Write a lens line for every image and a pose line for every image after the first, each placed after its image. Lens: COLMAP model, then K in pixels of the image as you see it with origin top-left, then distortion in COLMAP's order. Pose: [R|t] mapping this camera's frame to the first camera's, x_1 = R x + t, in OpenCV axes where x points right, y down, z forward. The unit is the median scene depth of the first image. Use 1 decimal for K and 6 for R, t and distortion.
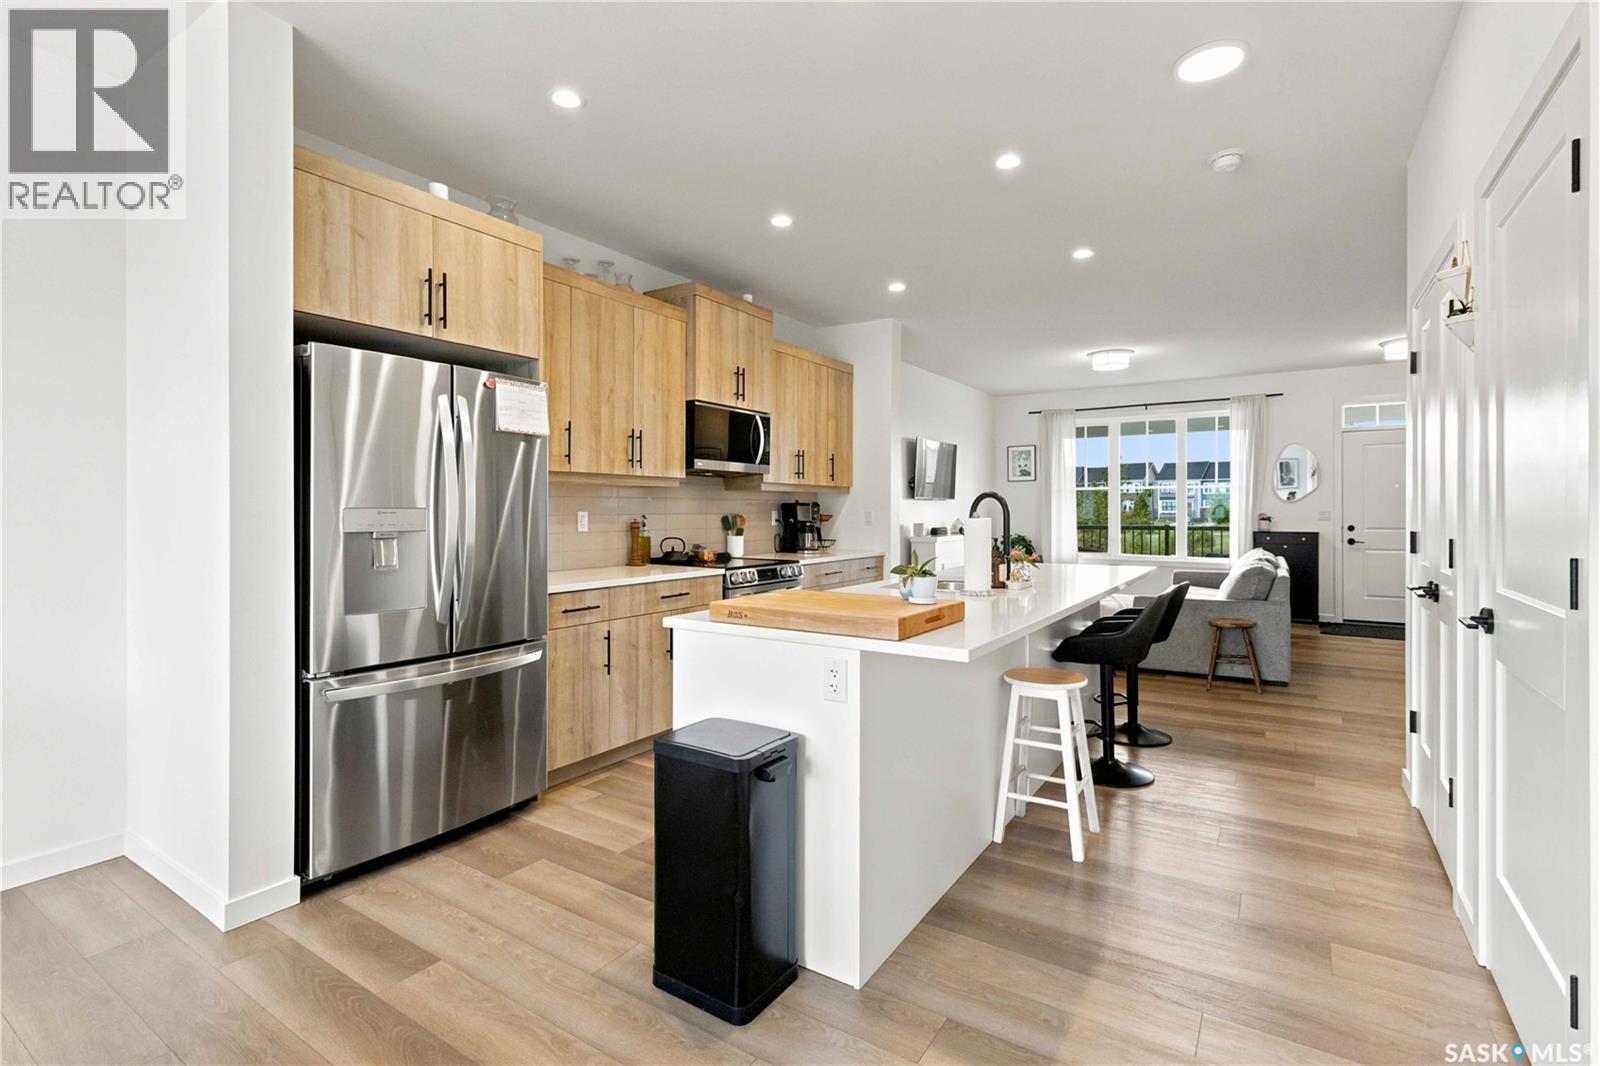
lens RADIAL K [[743.0, 0, 798.9], [0, 743.0, 512.1], [0, 0, 1]] dist [0.003416, -0.000216]
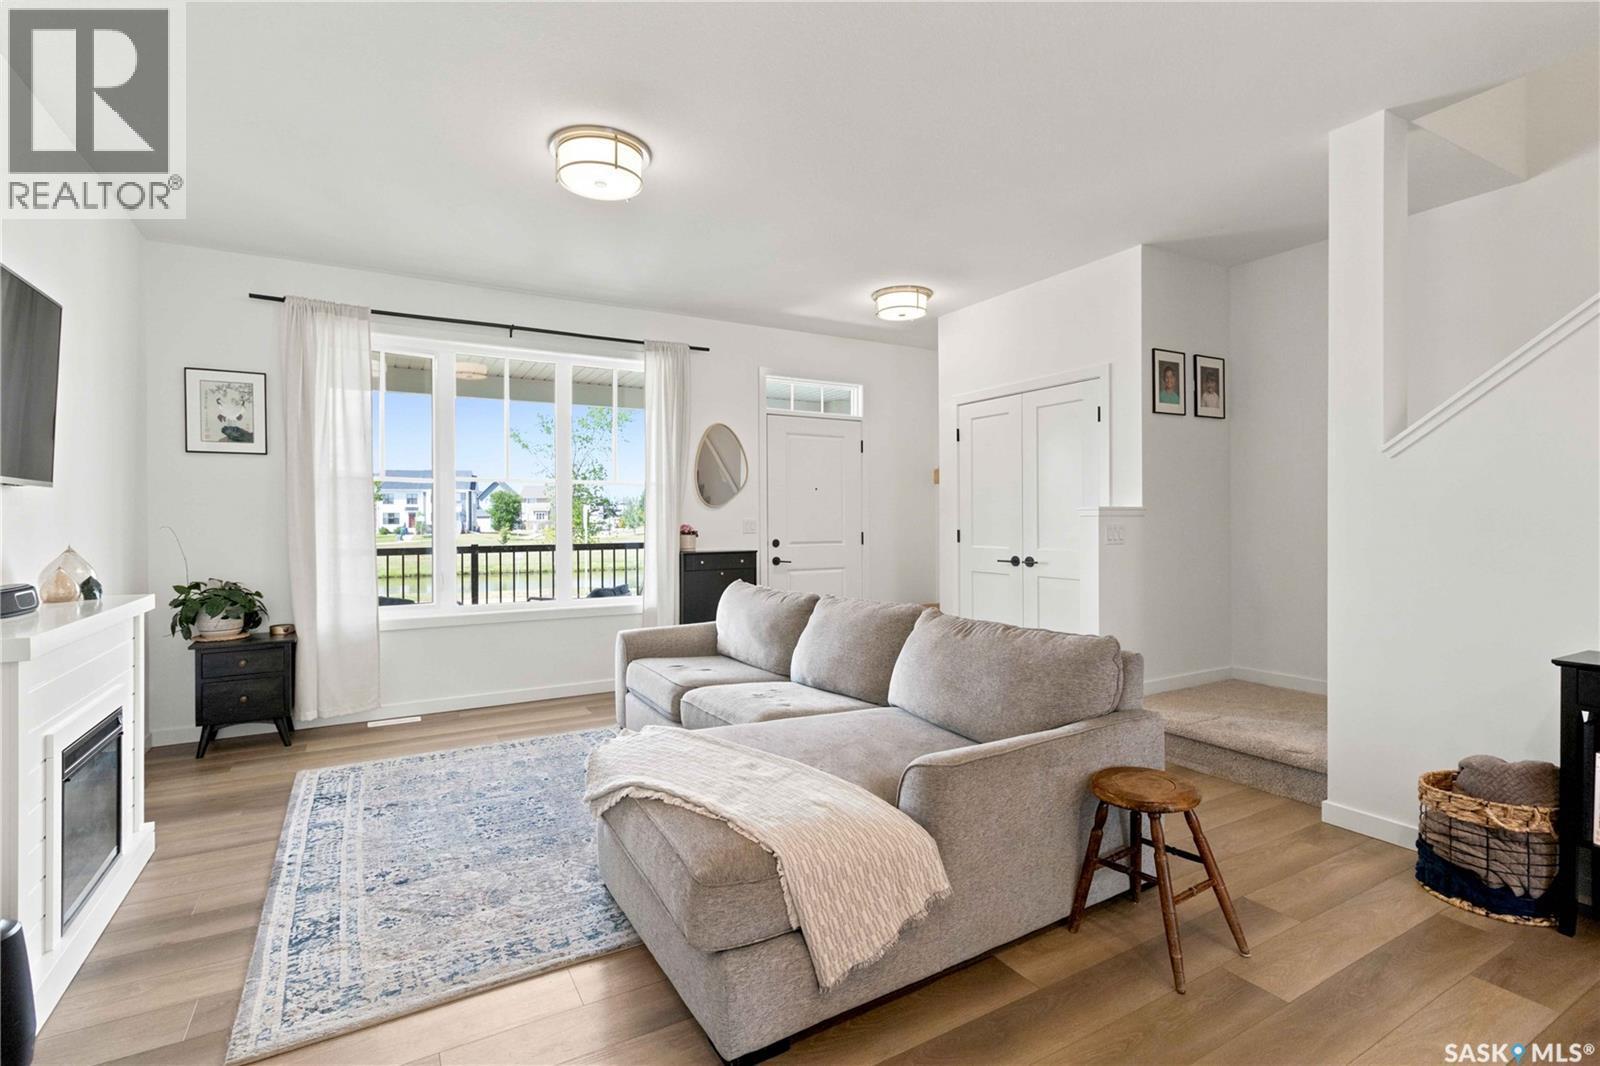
lens RADIAL K [[749.6, 0, 804.0], [0, 749.6, 521.3], [0, 0, 1]] dist [0.004753, 0.000067]
pose [[0.446447, -0.004388, 0.894799, 0.130794], [0.007872, 0.999969, 0.000976, -0.001785], [-0.894775, 0.006608, 0.446468, 1.066710]]
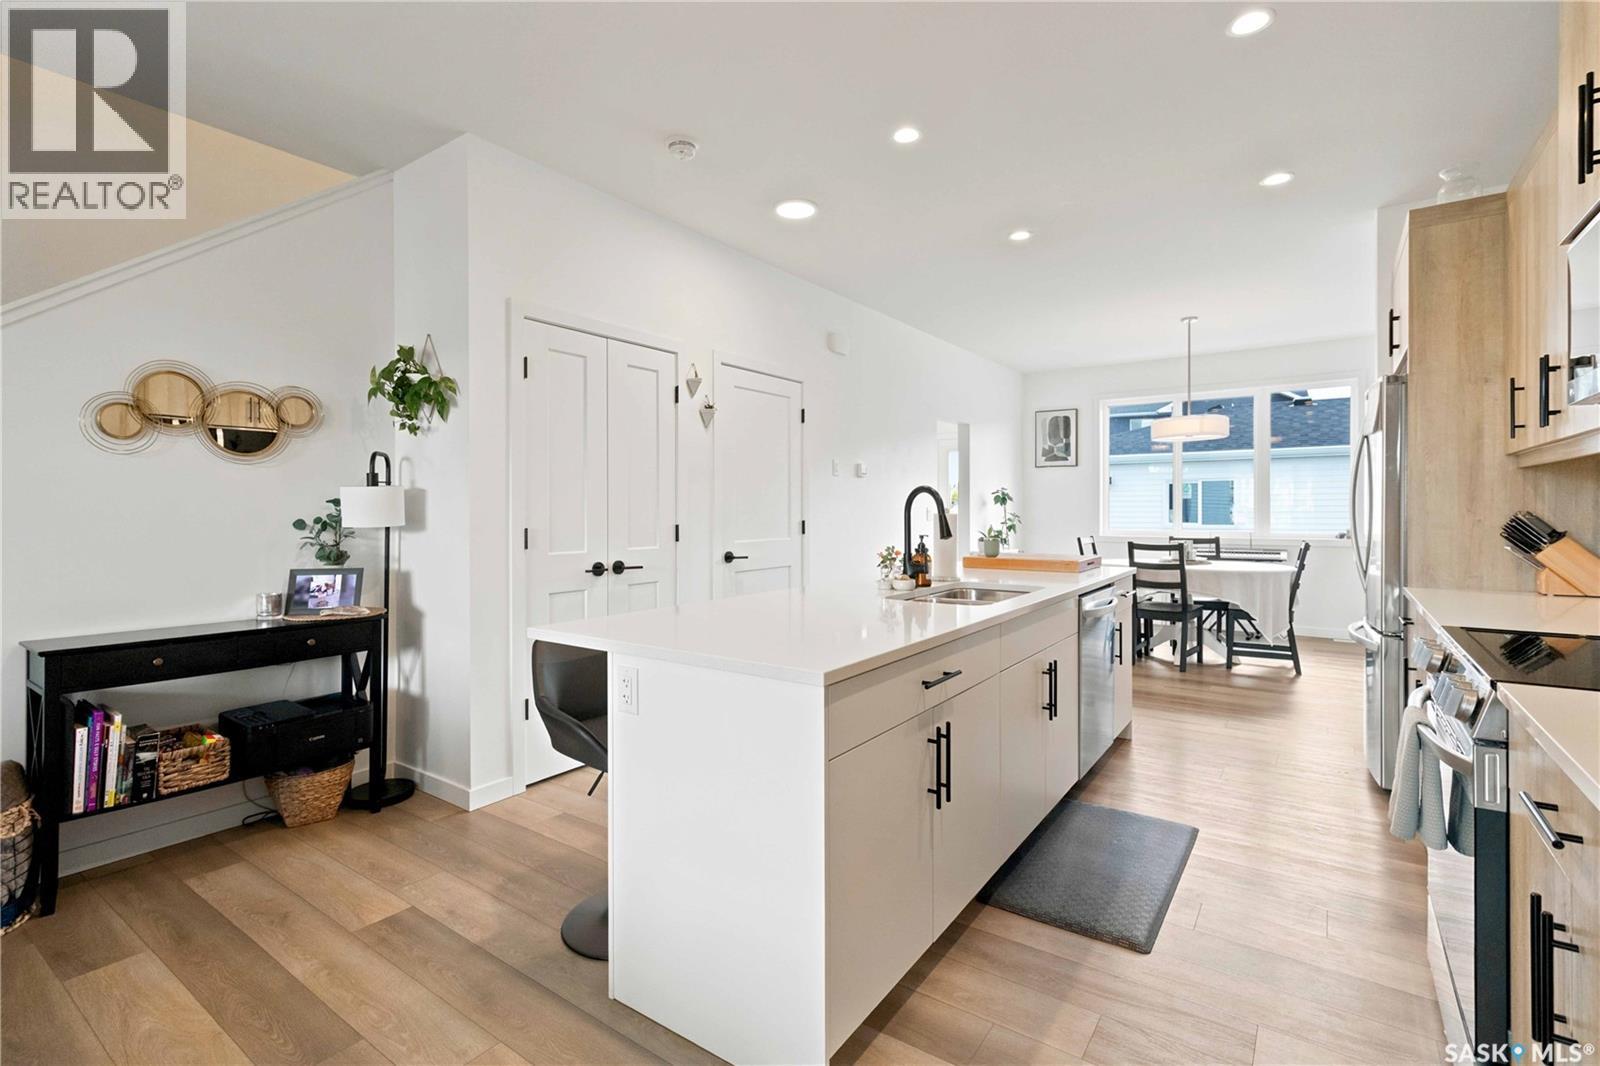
lens RADIAL K [[743.0, 0, 798.9], [0, 743.0, 512.1], [0, 0, 1]] dist [0.003416, -0.000216]
pose [[-0.999449, 0.003494, 0.033017, 0.257678], [0.003704, 0.999973, 0.006307, -0.001711], [-0.032994, 0.006426, -0.999435, 1.312255]]
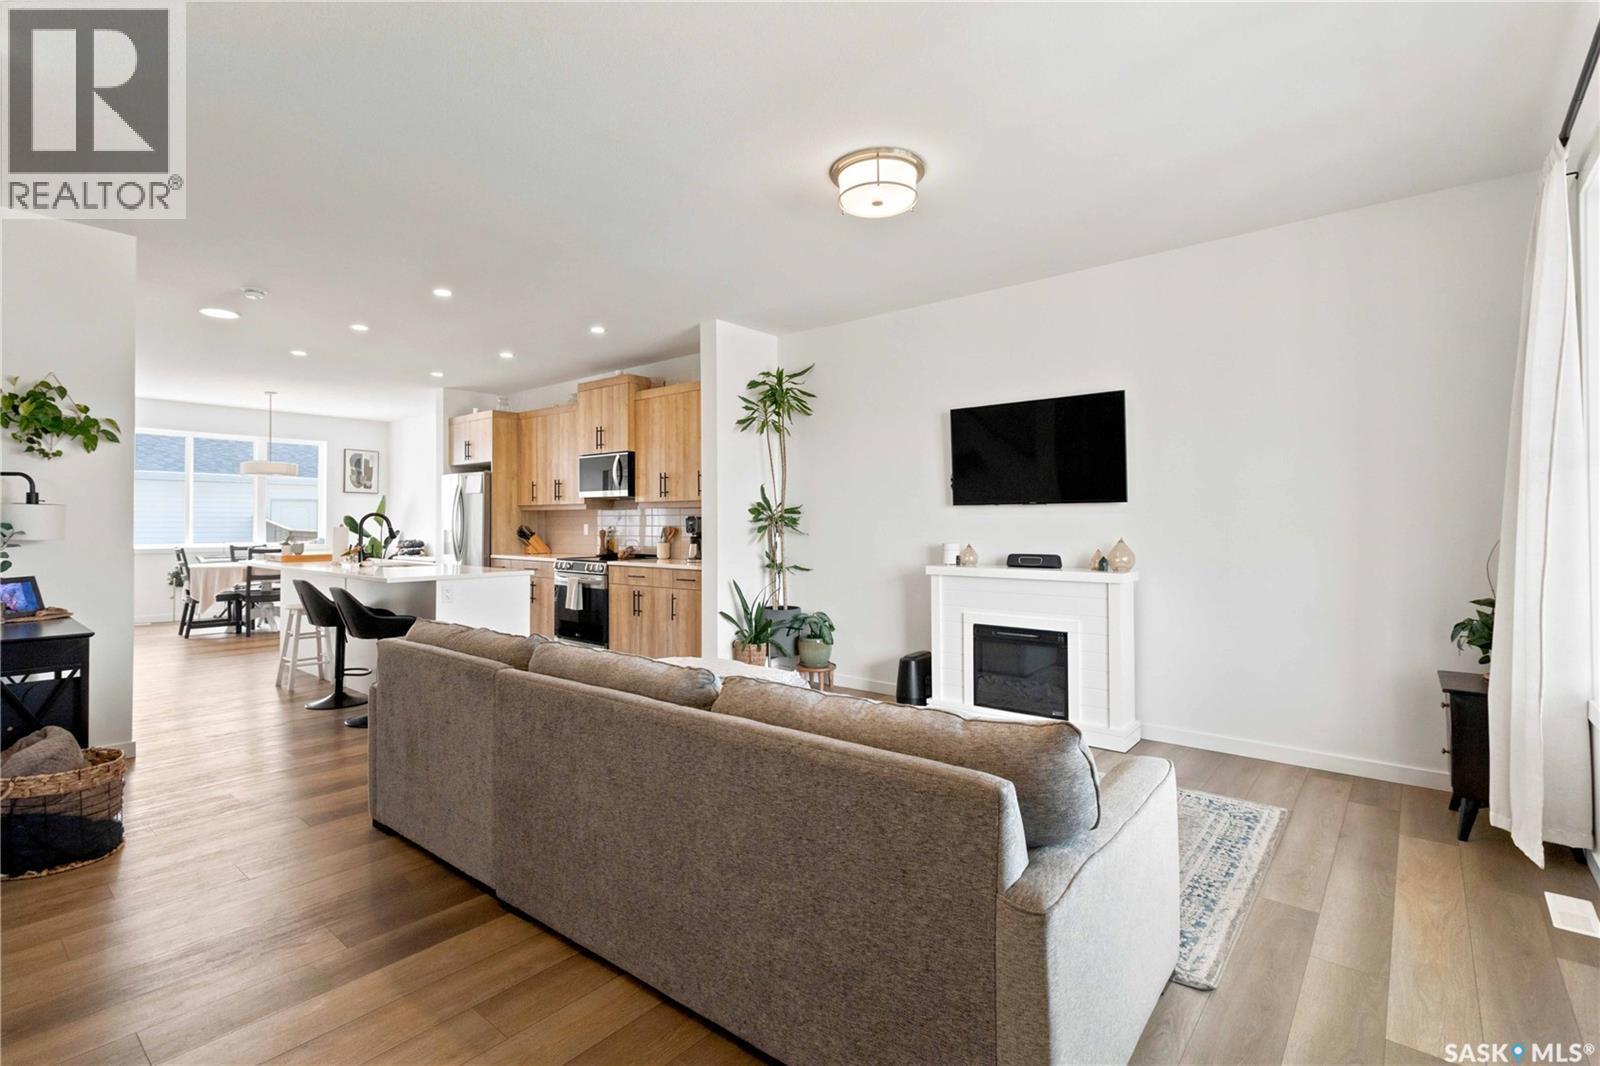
lens RADIAL K [[743.0, 0, 798.9], [0, 743.0, 512.1], [0, 0, 1]] dist [0.003416, -0.000216]
pose [[-0.108753, -0.015735, -0.993944, 1.301312], [-0.002914, 0.999875, -0.015510, -0.003016], [0.994065, 0.001209, -0.108785, 1.508958]]
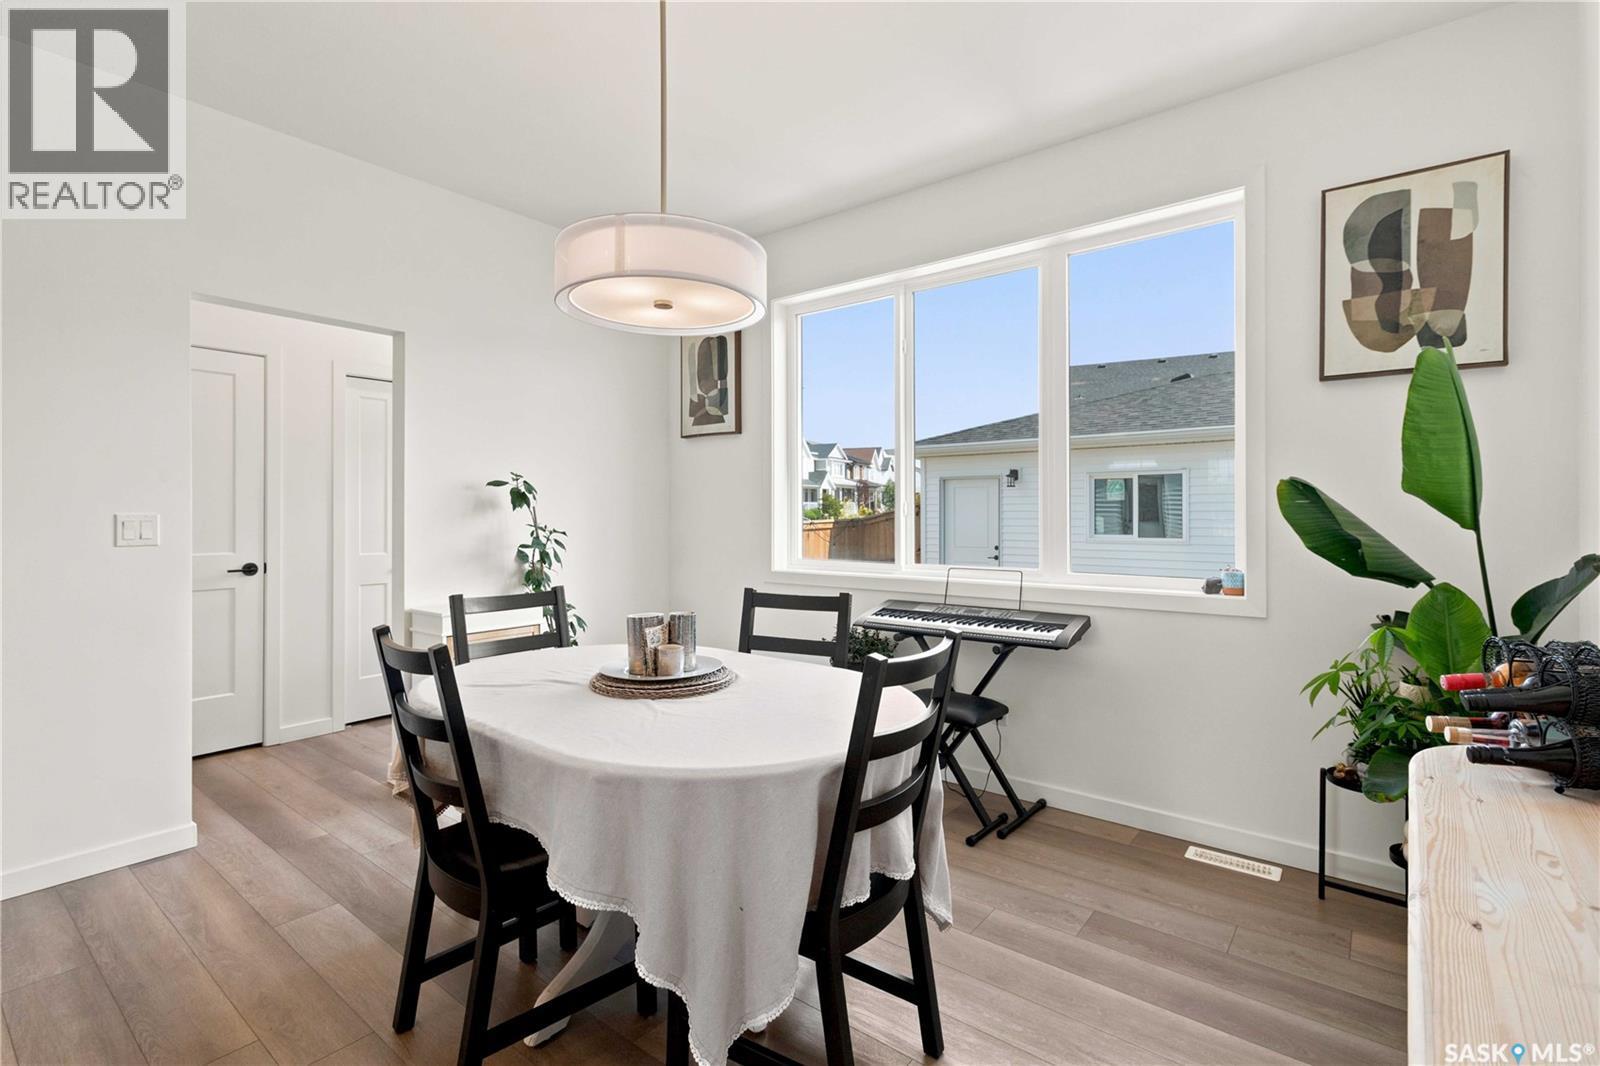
lens RADIAL K [[765.8, 0, 783.7], [0, 765.8, 510.9], [0, 0, 1]] dist [0.003076, 0.000484]
pose [[-0.993606, 0.007137, 0.112673, -0.485355], [0.007850, 0.999952, 0.005882, -0.007246], [-0.112626, 0.006729, -0.993615, 0.467498]]
